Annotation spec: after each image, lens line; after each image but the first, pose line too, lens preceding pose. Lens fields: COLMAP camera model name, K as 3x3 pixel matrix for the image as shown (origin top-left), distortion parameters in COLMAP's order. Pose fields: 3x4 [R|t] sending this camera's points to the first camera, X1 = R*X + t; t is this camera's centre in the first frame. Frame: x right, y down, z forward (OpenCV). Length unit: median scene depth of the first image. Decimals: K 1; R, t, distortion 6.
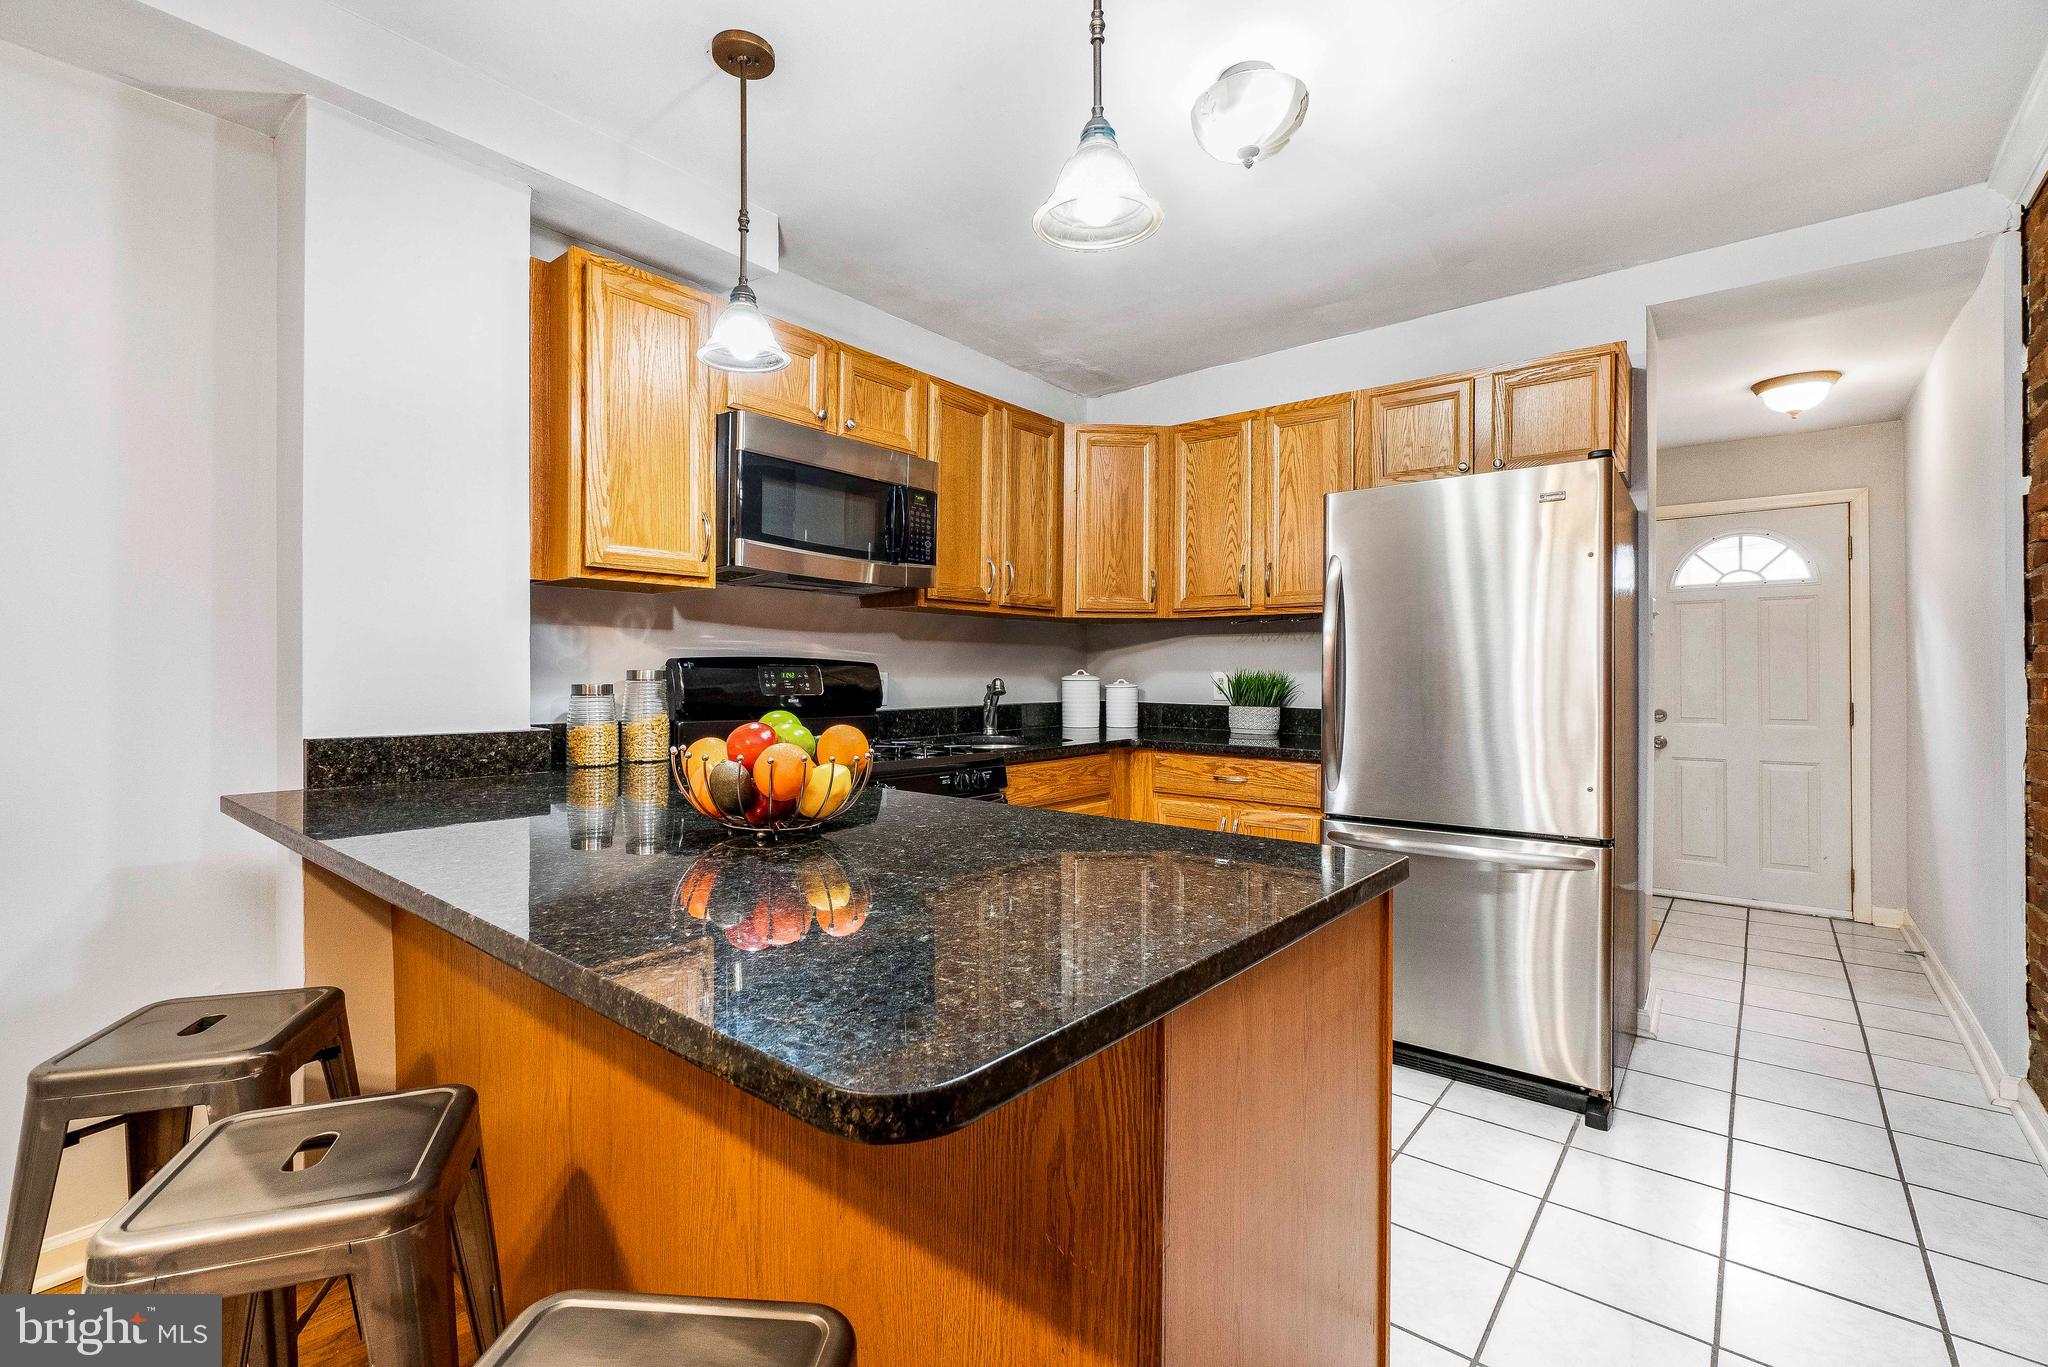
lens RADIAL K [[895.1, 0, 1022.4], [0, 895.1, 675.8], [0, 0, 1]] dist [-0.007785, 0.002386]
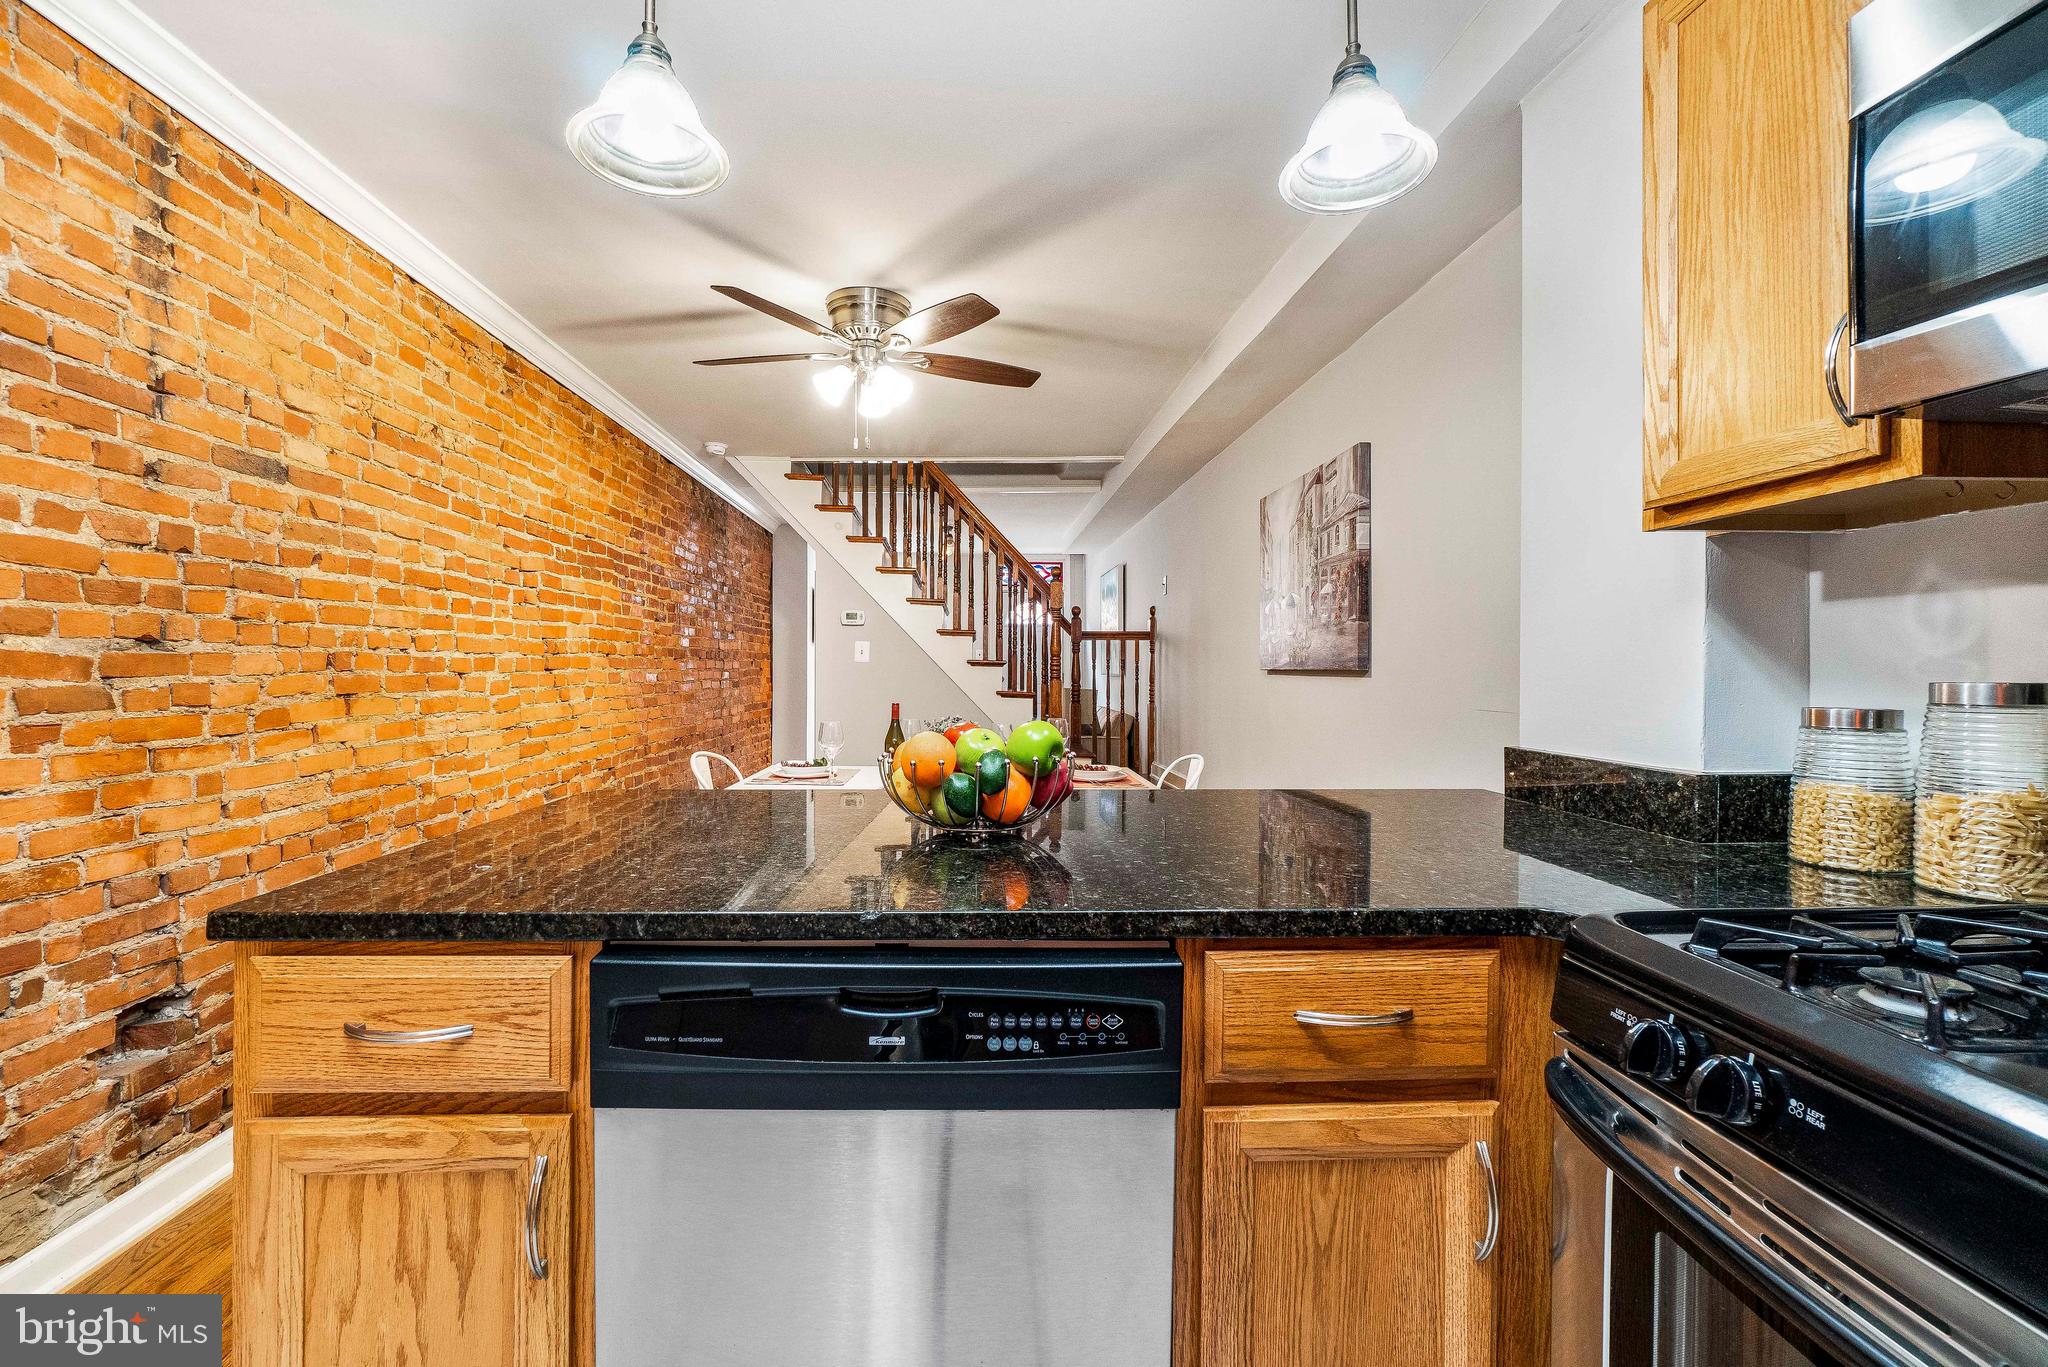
lens RADIAL K [[895.1, 0, 992.3], [0, 895.1, 673.2], [0, 0, 1]] dist [-0.007785, 0.002386]
pose [[-0.751660, -0.004569, -0.659535, 0.162156], [-0.009668, 0.999945, 0.004091, -0.005837], [0.659480, 0.009451, -0.751663, 0.752141]]
